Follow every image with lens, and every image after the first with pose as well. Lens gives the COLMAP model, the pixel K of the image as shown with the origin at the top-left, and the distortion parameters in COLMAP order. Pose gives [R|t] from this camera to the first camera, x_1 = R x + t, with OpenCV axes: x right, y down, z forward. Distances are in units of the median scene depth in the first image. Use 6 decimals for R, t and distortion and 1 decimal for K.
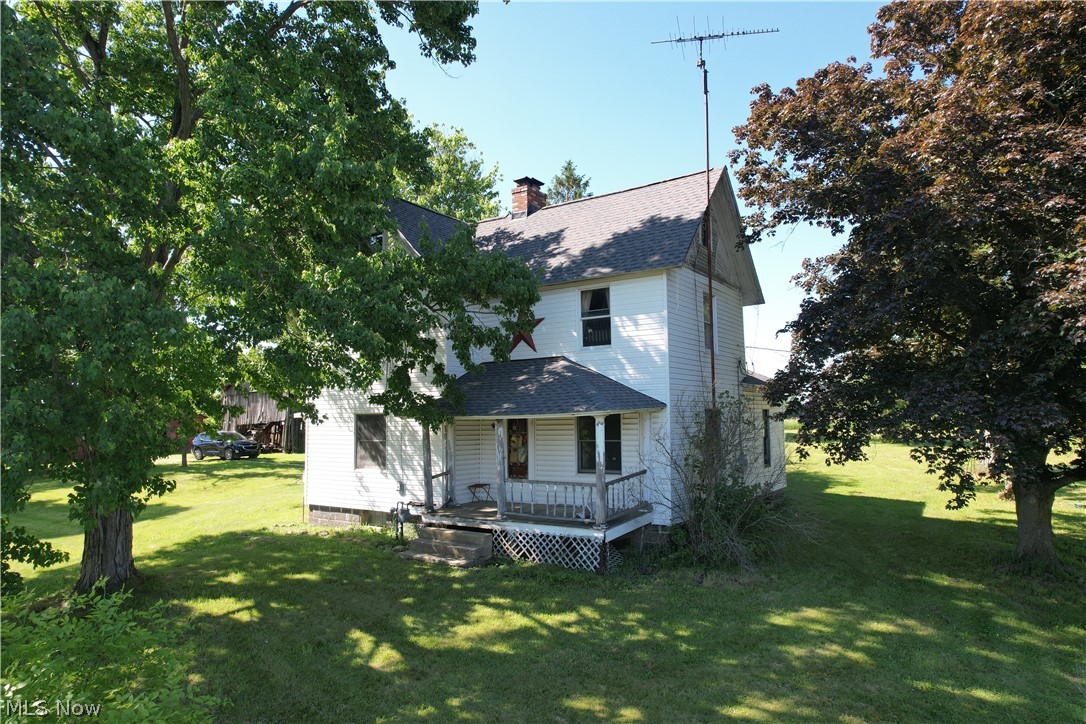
lens RADIAL K [[688.9, 0, 543.0], [0, 688.9, 362.0], [0, 0, 1]] dist [-0.048778, 0.038445]
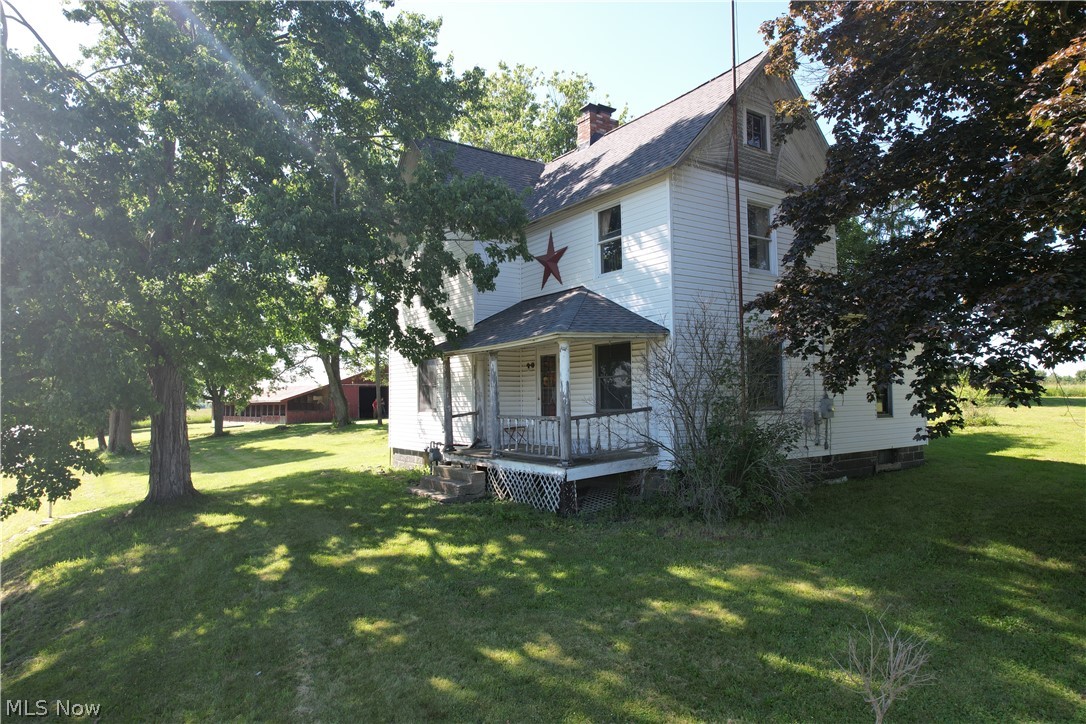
lens RADIAL K [[699.4, 0, 571.2], [0, 699.4, 360.3], [0, 0, 1]] dist [-0.102877, 0.092351]
pose [[0.933708, -0.023335, -0.357273, 0.386044], [0.033758, 0.999166, 0.022965, 0.076974], [0.356440, -0.033504, 0.933717, 0.144501]]
